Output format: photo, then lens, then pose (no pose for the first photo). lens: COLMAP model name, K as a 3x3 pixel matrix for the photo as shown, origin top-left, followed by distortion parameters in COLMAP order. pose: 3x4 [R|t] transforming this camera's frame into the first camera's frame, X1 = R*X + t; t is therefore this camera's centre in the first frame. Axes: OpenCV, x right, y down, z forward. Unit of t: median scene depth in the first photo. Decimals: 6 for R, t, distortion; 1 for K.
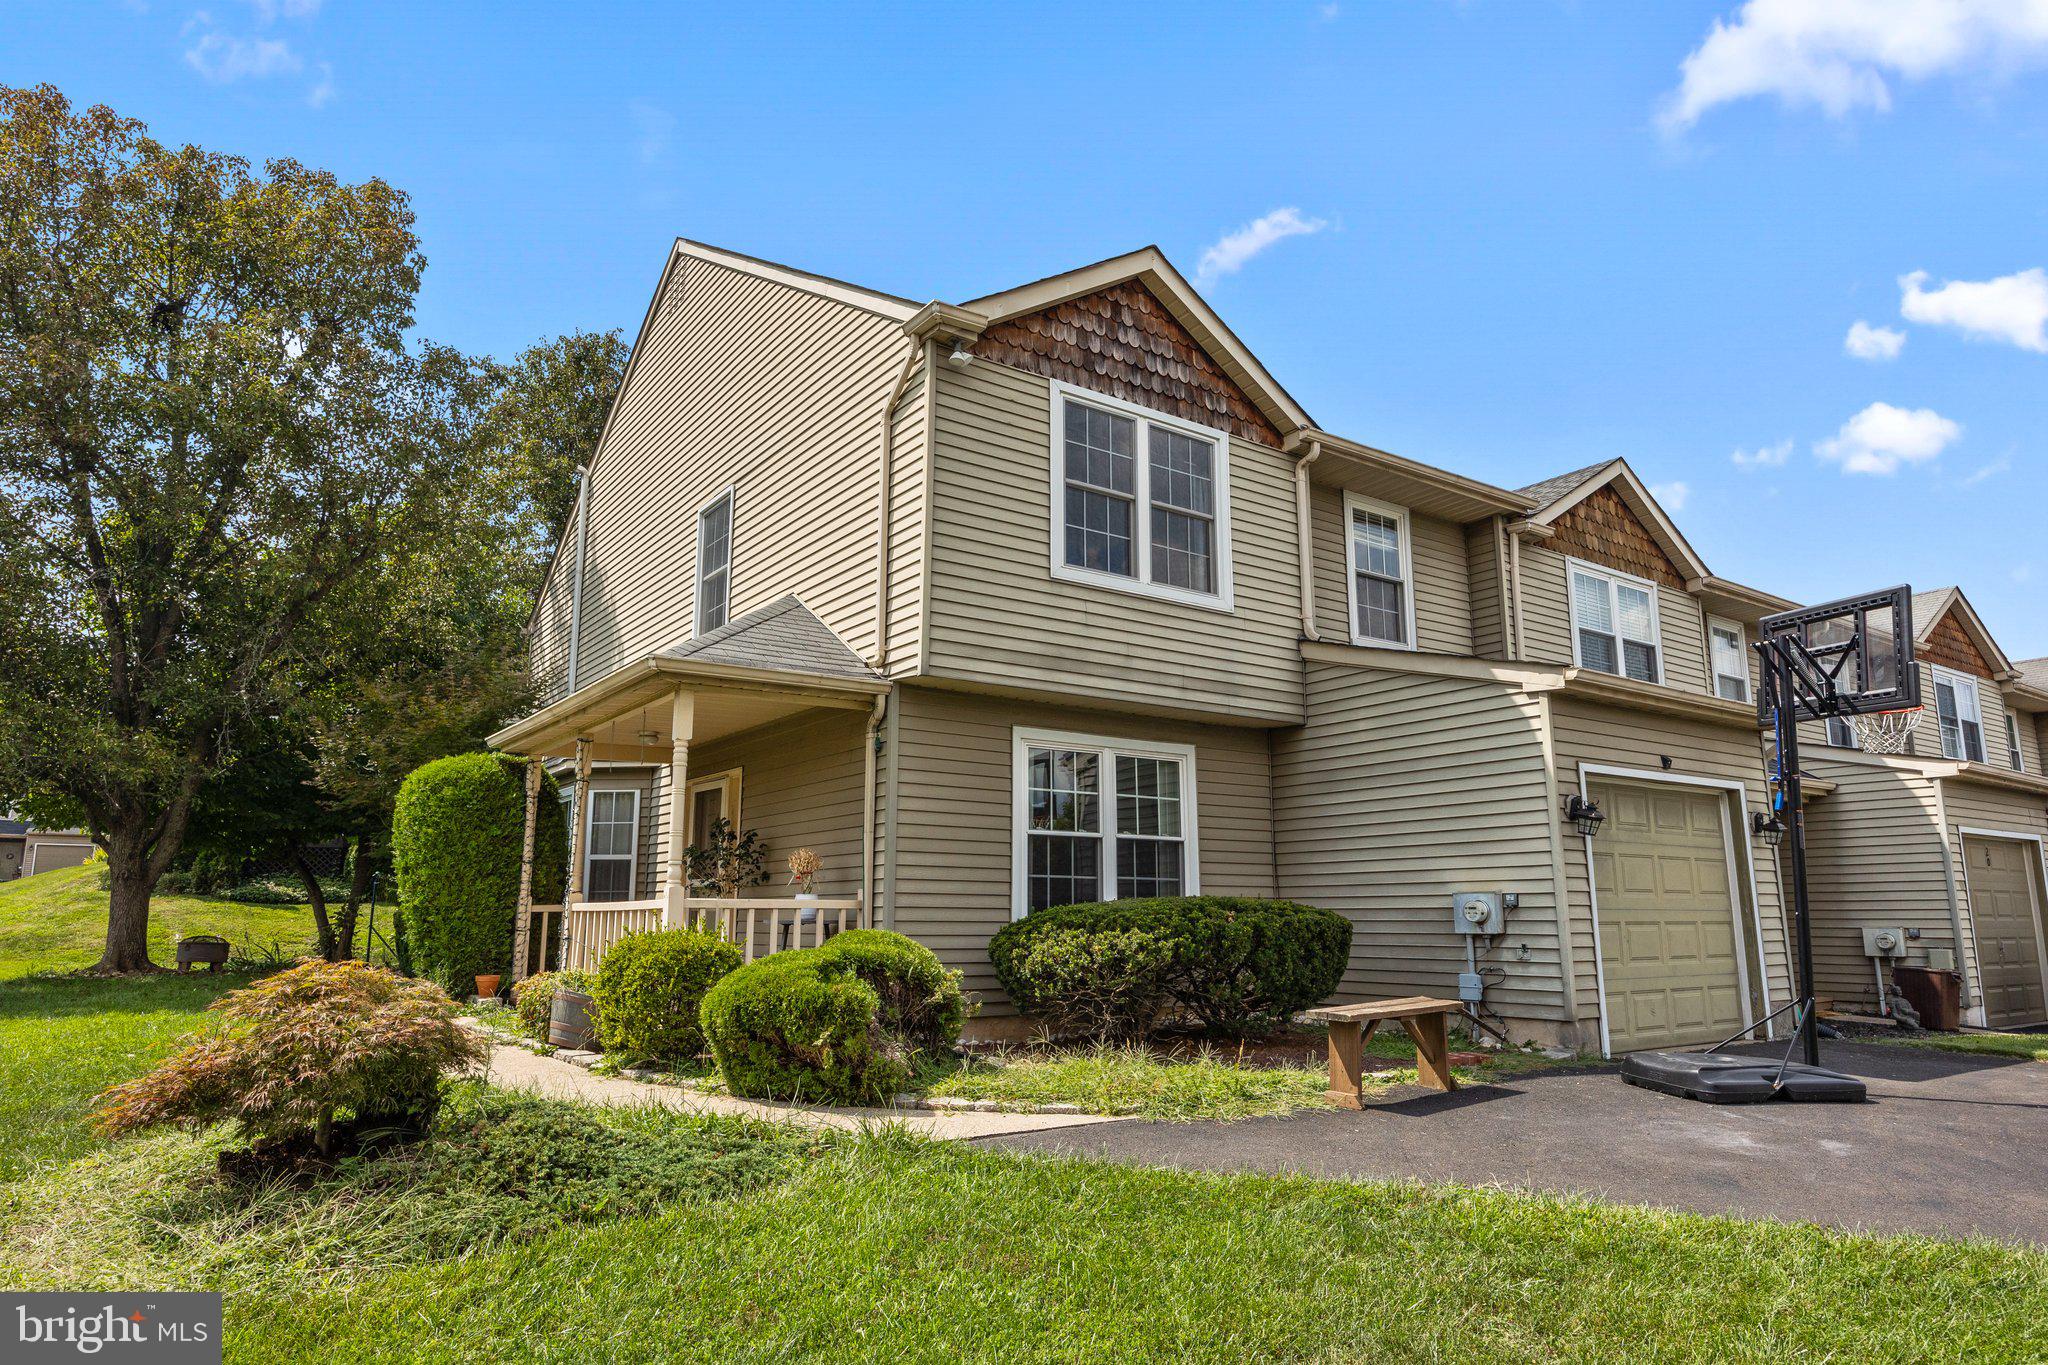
lens RADIAL K [[1239.2, 0, 1017.7], [0, 1239.2, 677.1], [0, 0, 1]] dist [-0.007154, 0.003068]
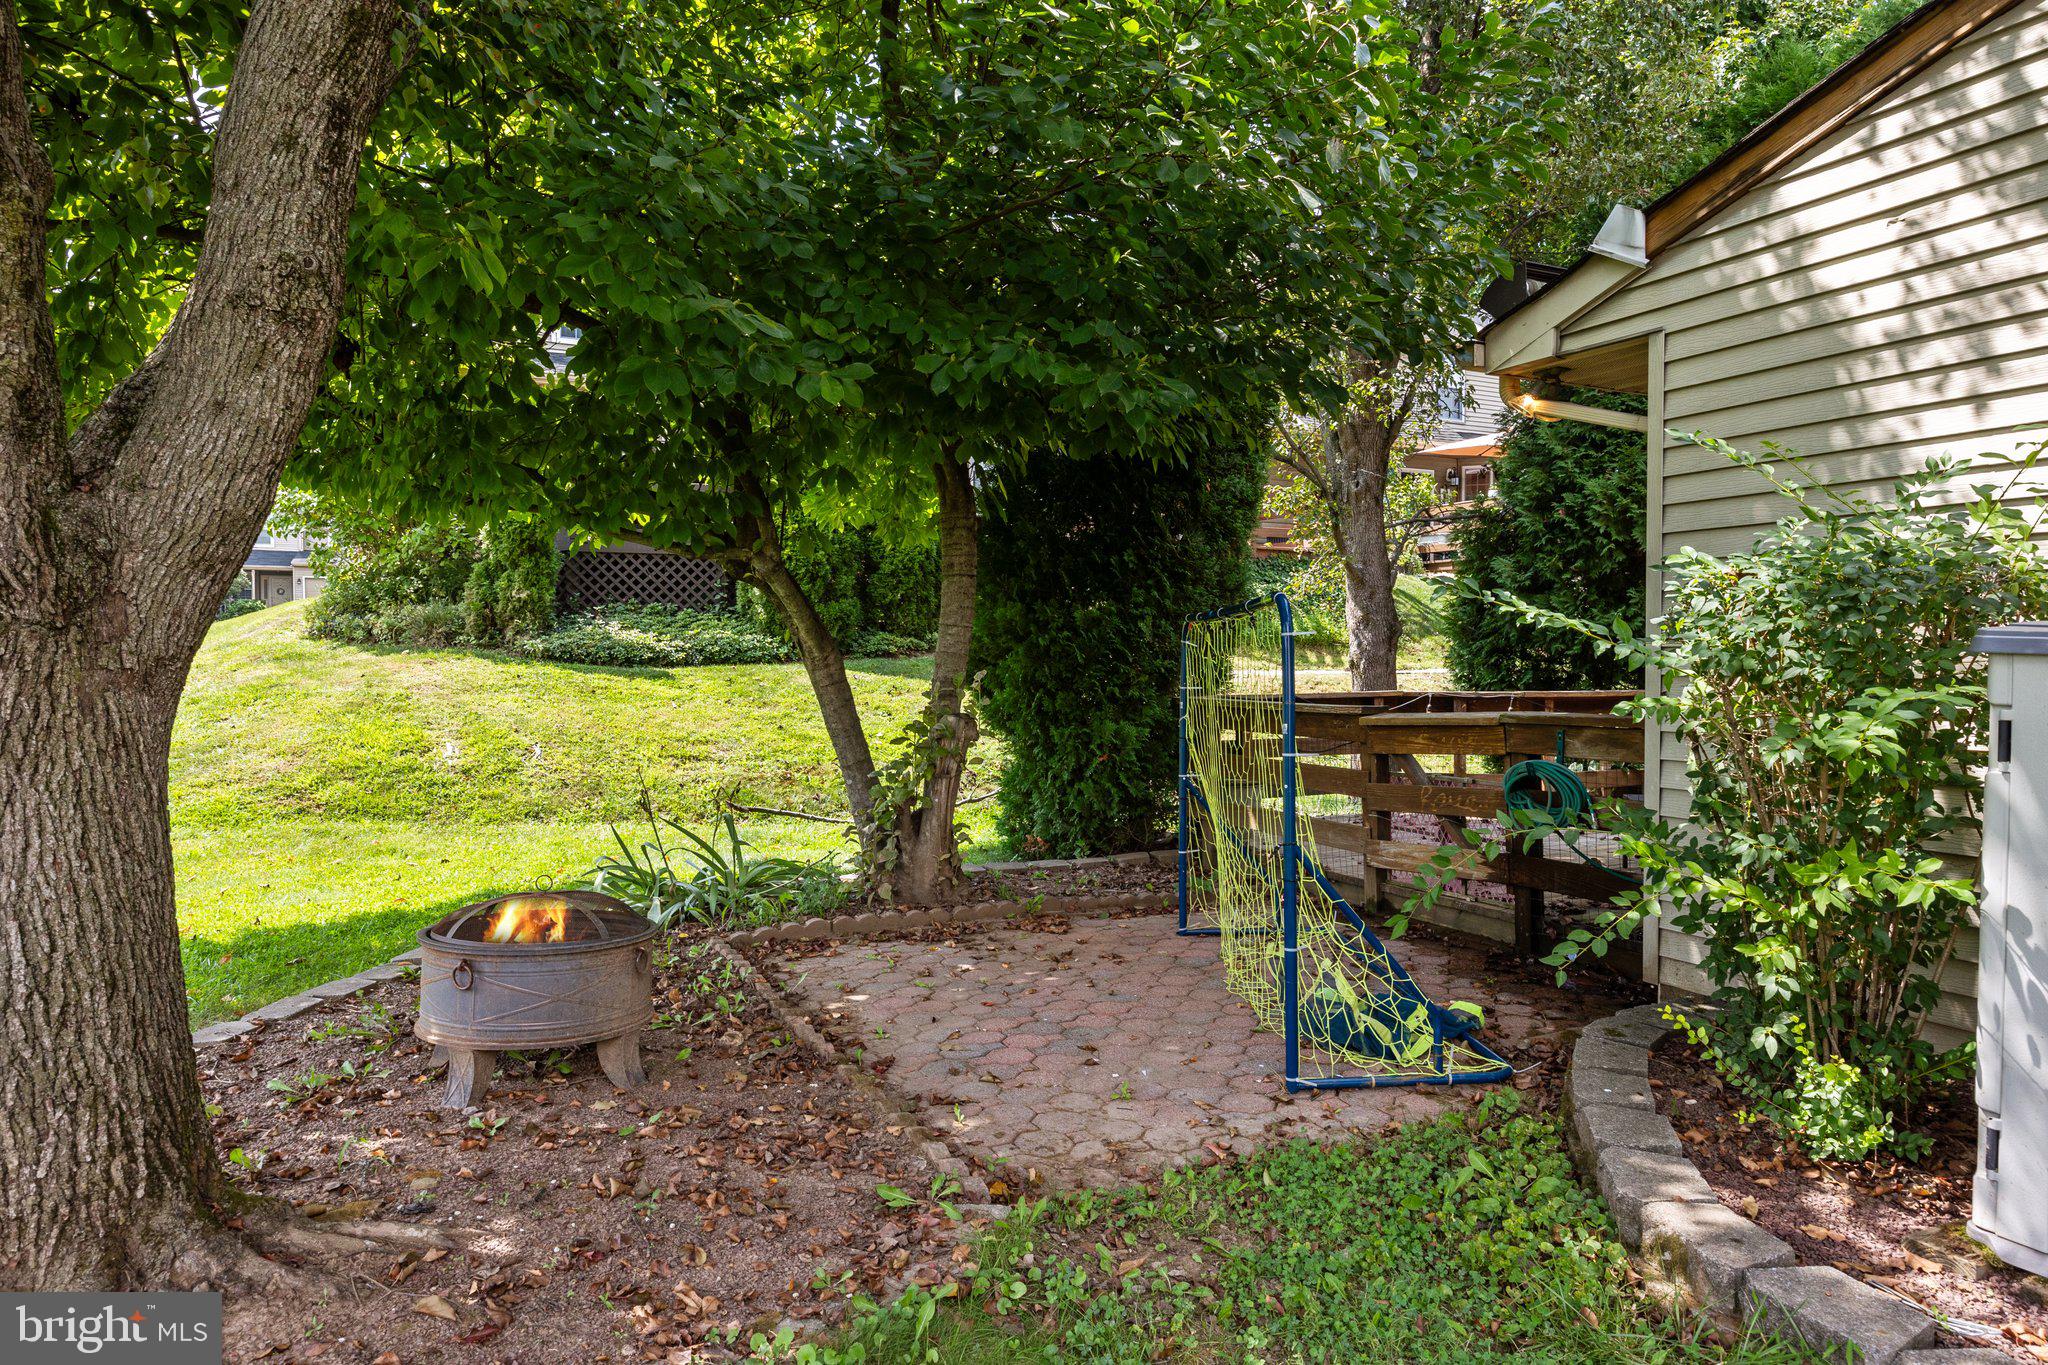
lens RADIAL K [[1249.7, 0, 1022.6], [0, 1249.7, 677.4], [0, 0, 1]] dist [-0.001664, -0.000145]
pose [[0.985521, 0.004797, -0.169483, -0.365457], [0.031222, 0.977371, 0.209216, 0.089829], [0.166651, -0.211478, 0.963070, 0.552544]]
